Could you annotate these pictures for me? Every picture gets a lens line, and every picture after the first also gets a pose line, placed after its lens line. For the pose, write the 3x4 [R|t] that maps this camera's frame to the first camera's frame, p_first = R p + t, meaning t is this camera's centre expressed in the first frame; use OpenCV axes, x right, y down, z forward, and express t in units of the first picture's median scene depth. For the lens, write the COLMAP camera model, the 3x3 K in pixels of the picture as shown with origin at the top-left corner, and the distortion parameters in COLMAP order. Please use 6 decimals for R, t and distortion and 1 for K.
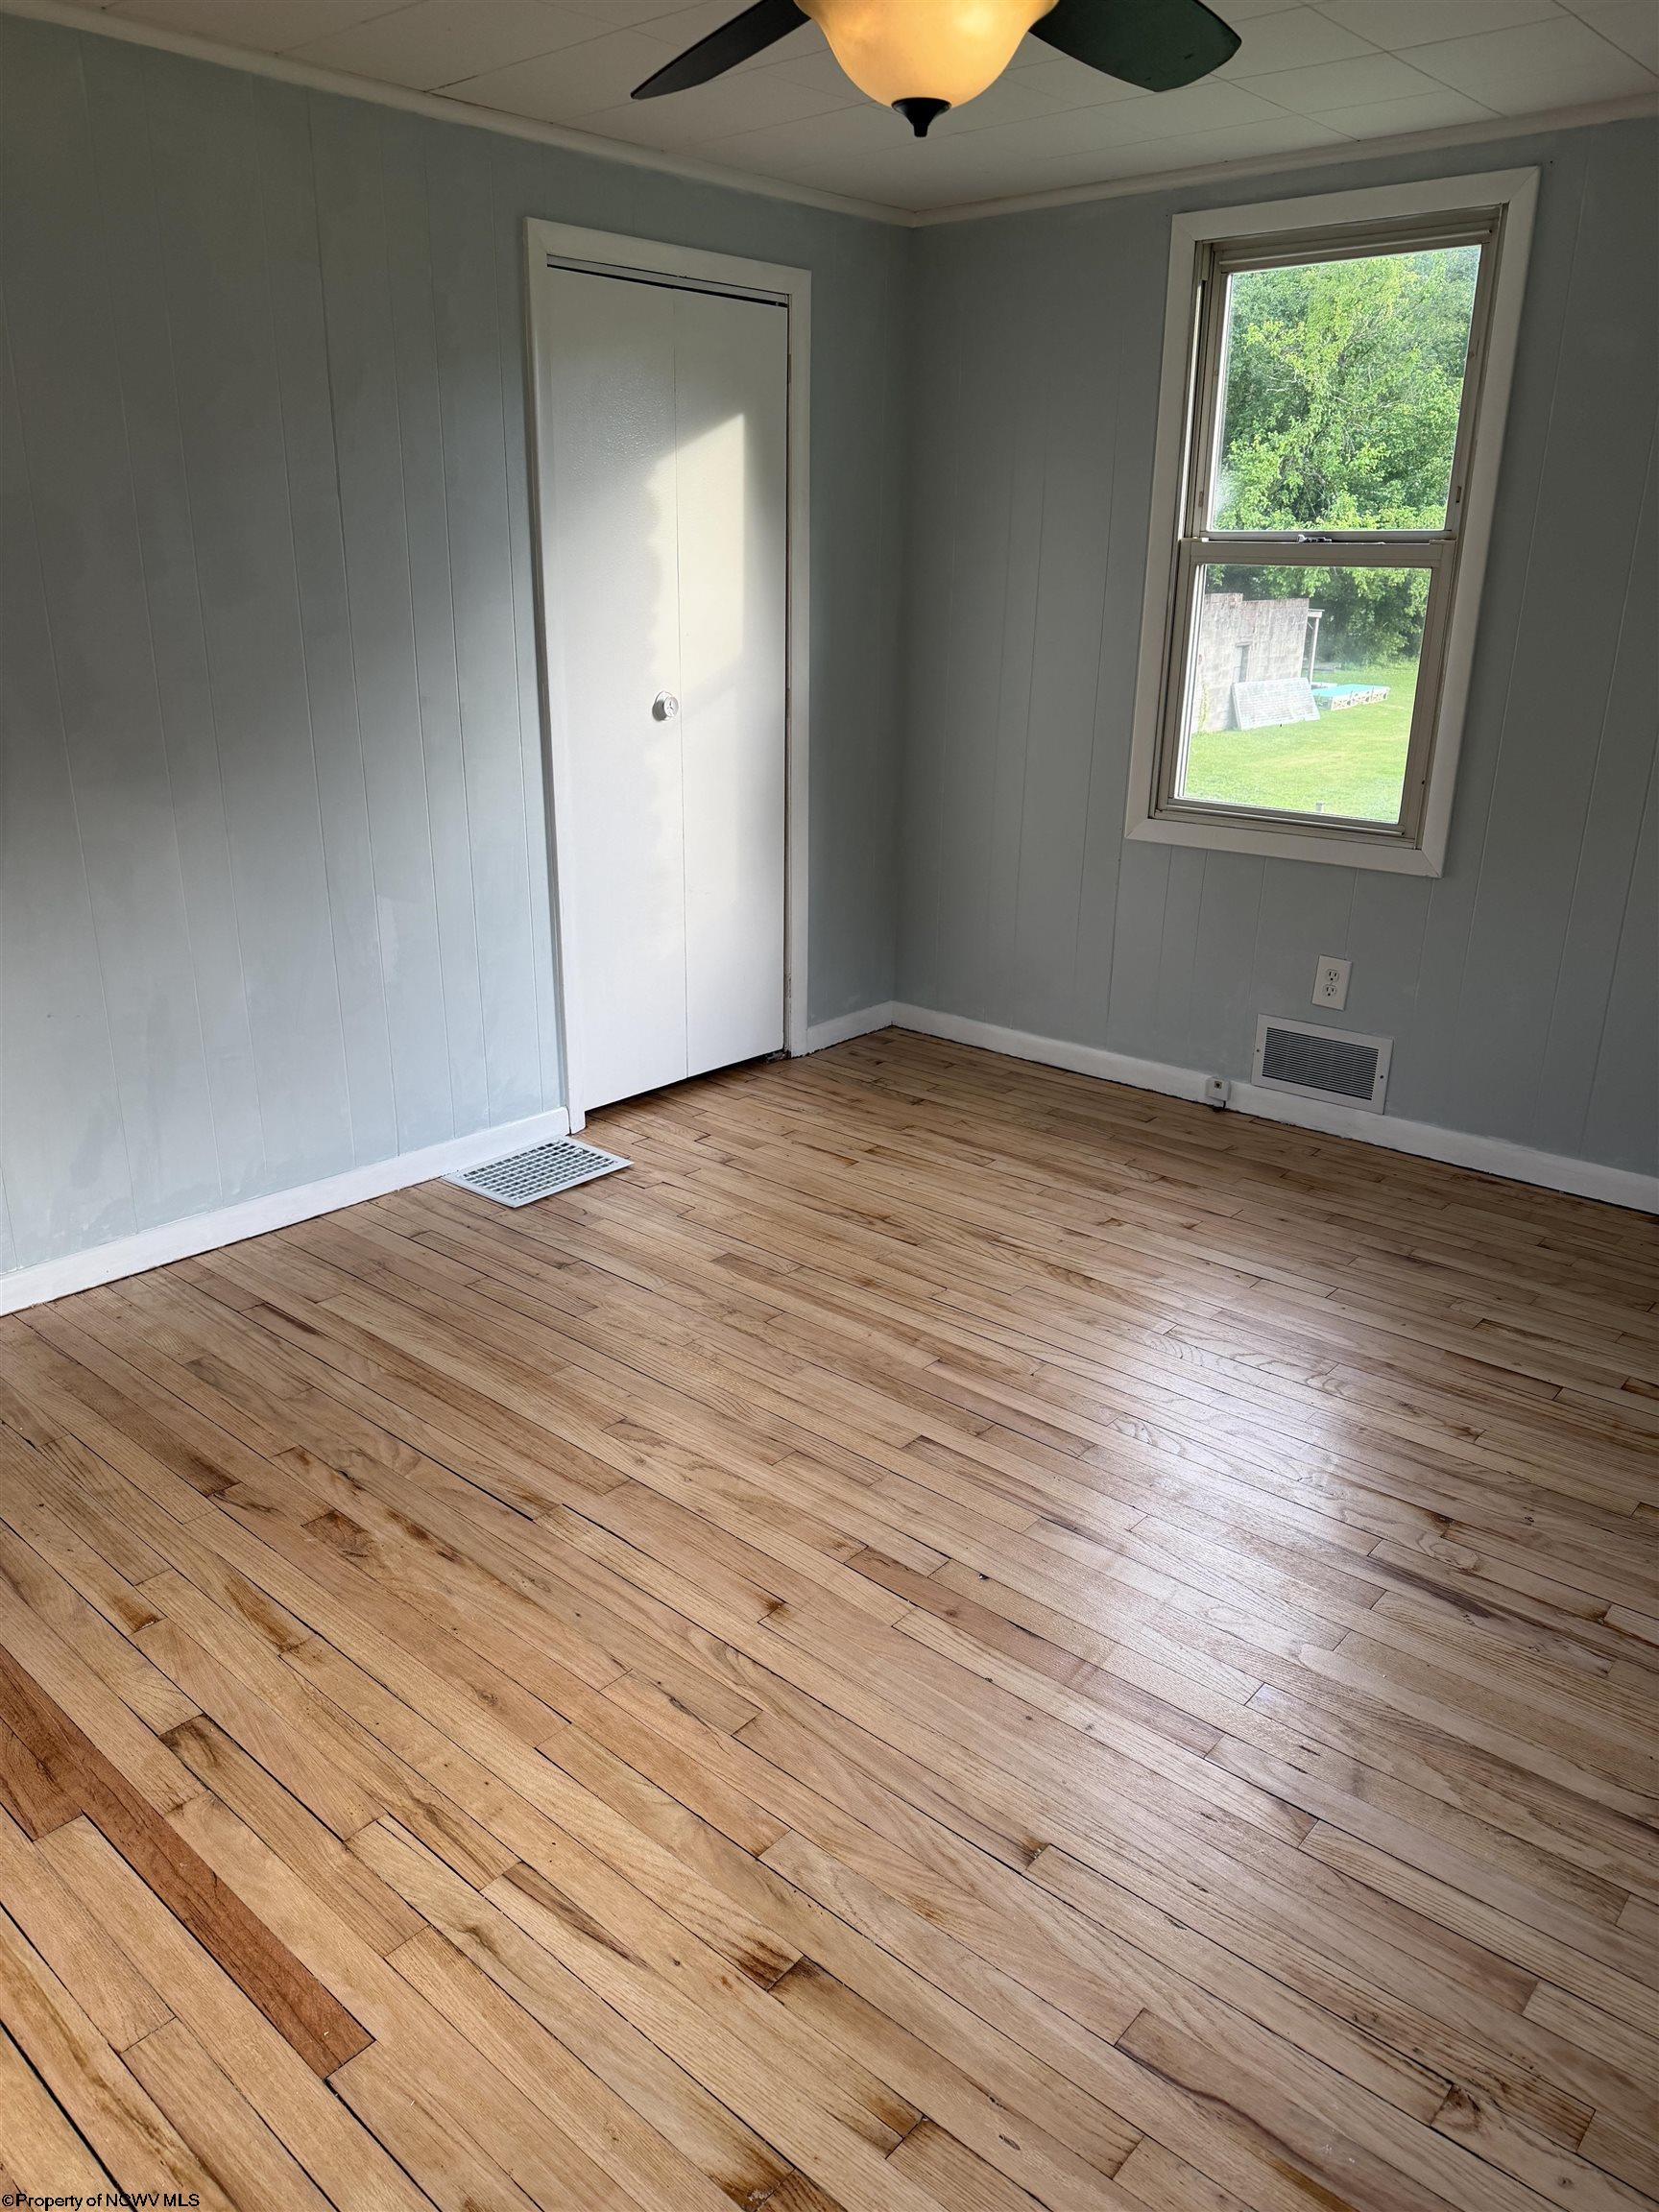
lens RADIAL K [[1543.1, 0, 846.8], [0, 1543.1, 1104.1], [0, 0, 1]] dist [0.095372, -0.121215]
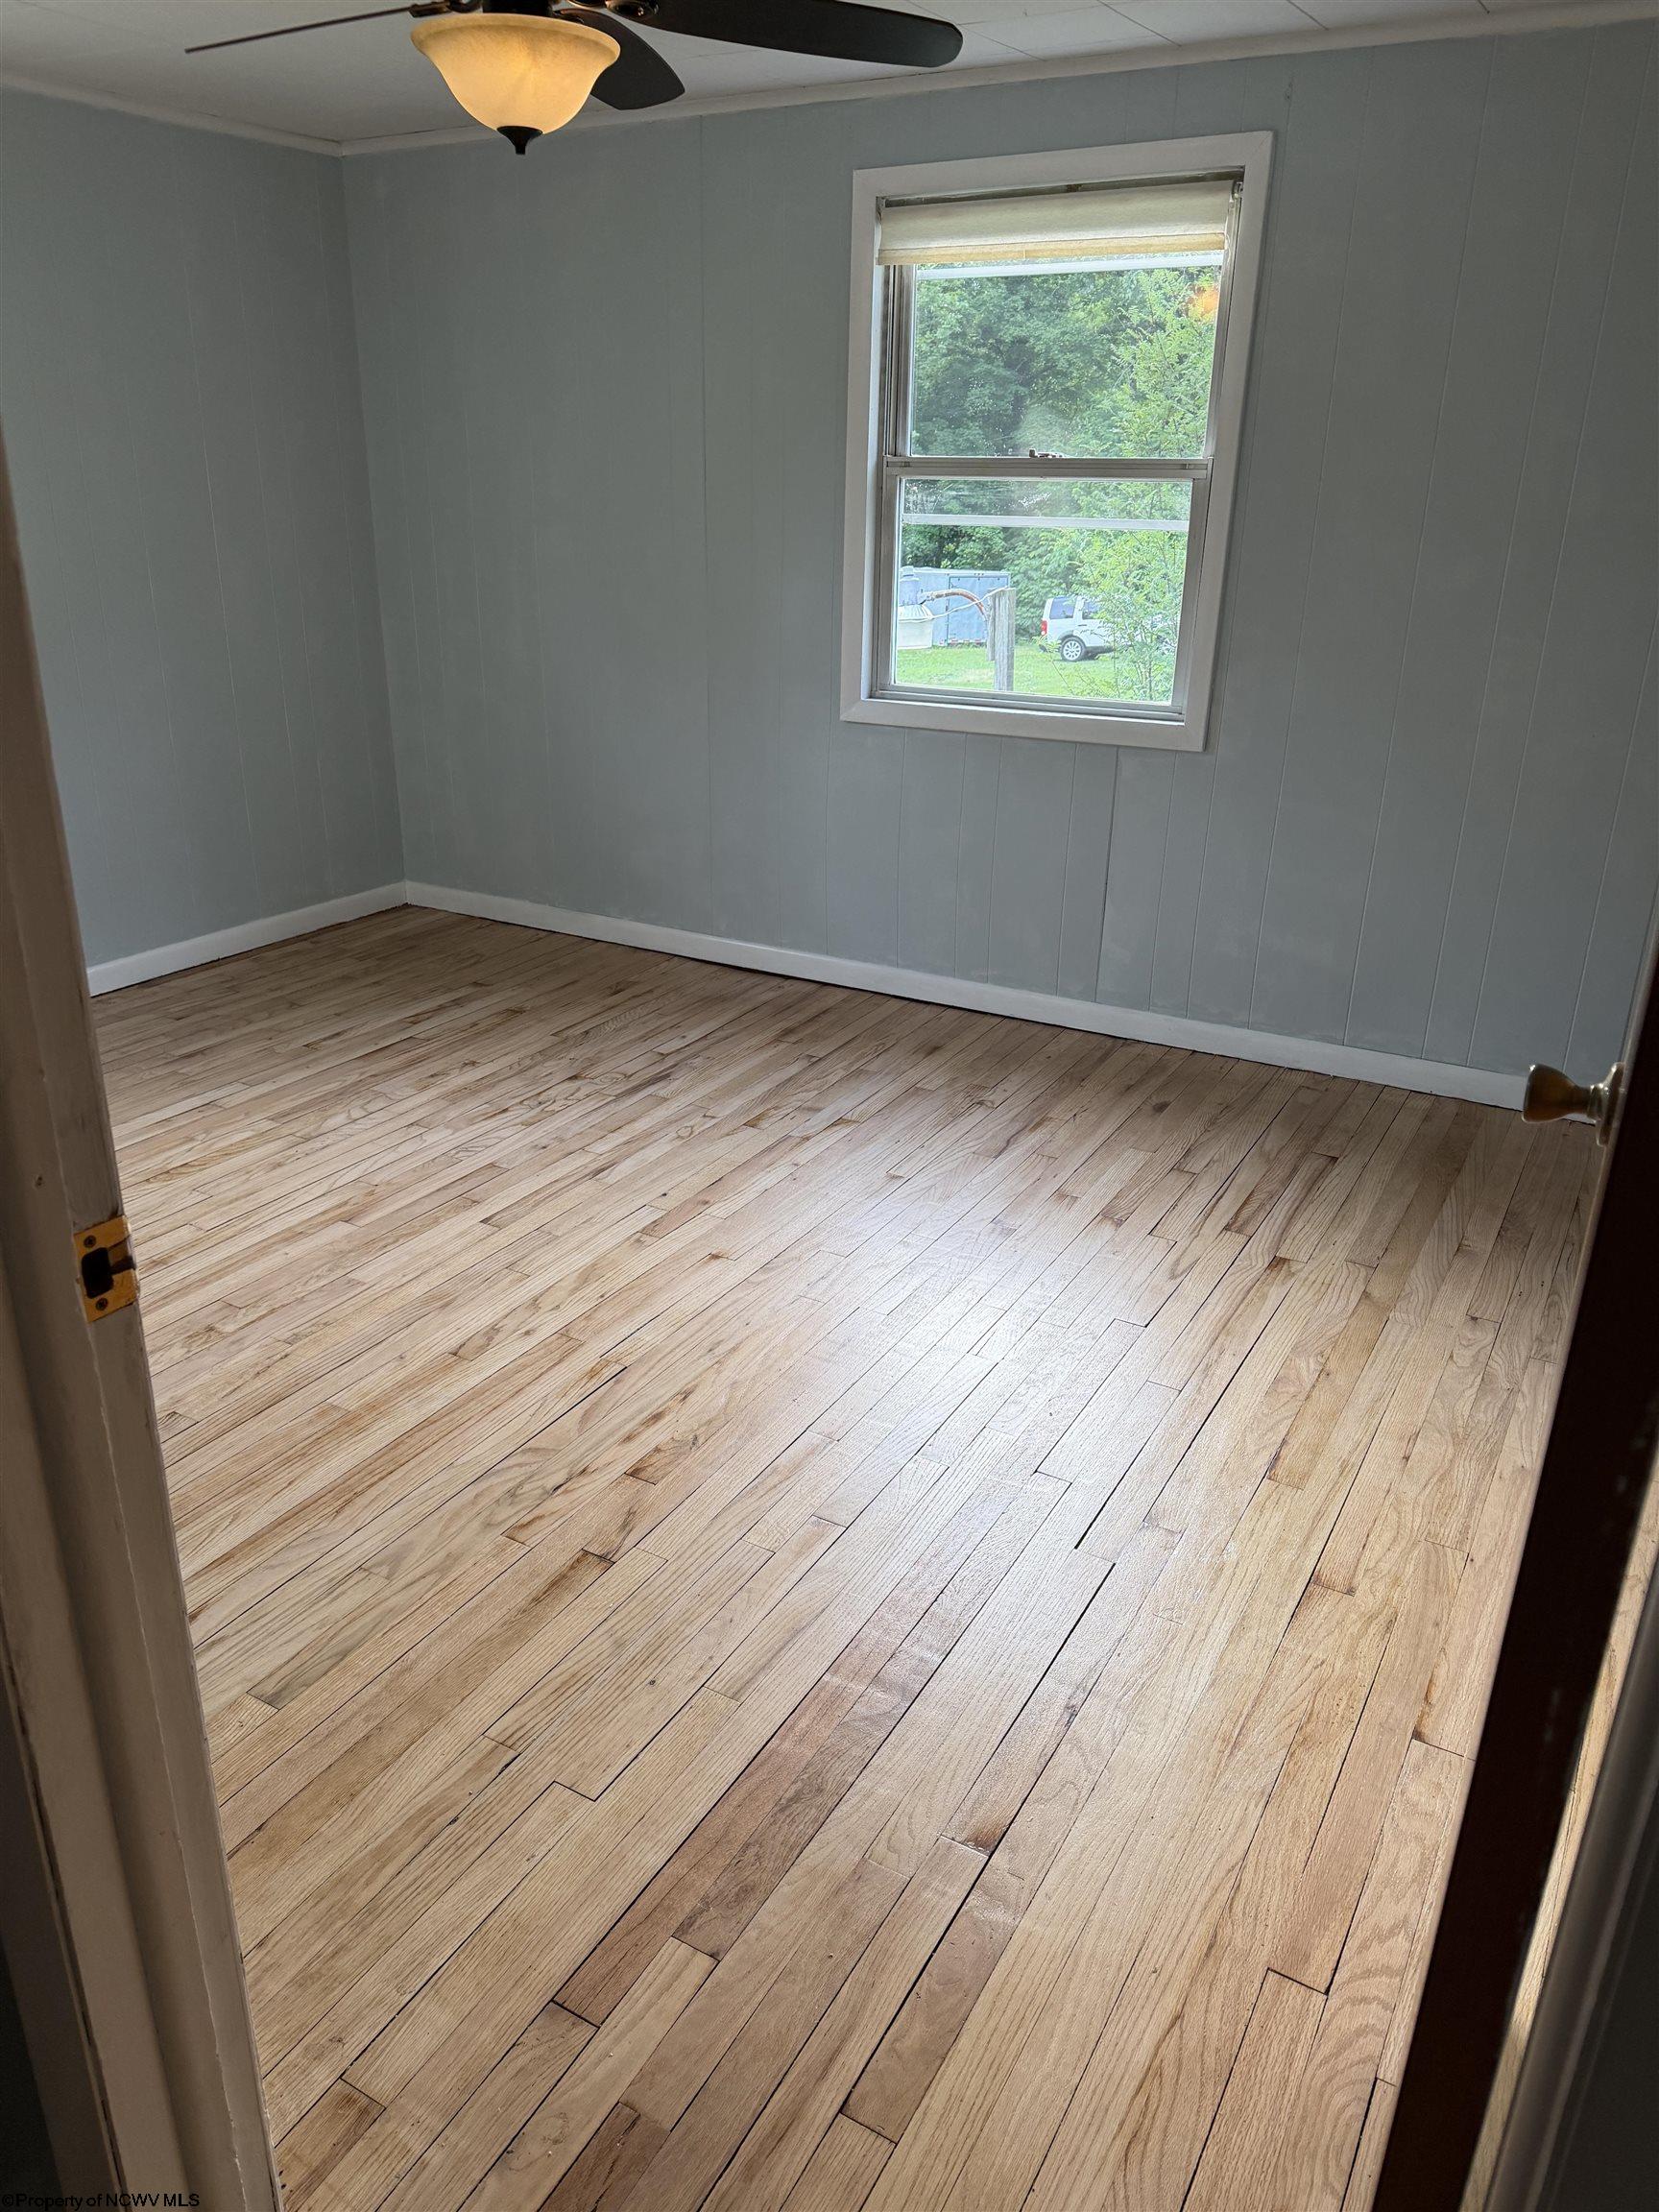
lens RADIAL K [[1543.1, 0, 846.8], [0, 1543.1, 1104.1], [0, 0, 1]] dist [0.095372, -0.121215]
pose [[-0.204054, -0.378019, 0.903030, -1.131093], [0.296413, 0.855281, 0.425010, -0.309233], [-0.933007, 0.354395, -0.062474, 0.831095]]
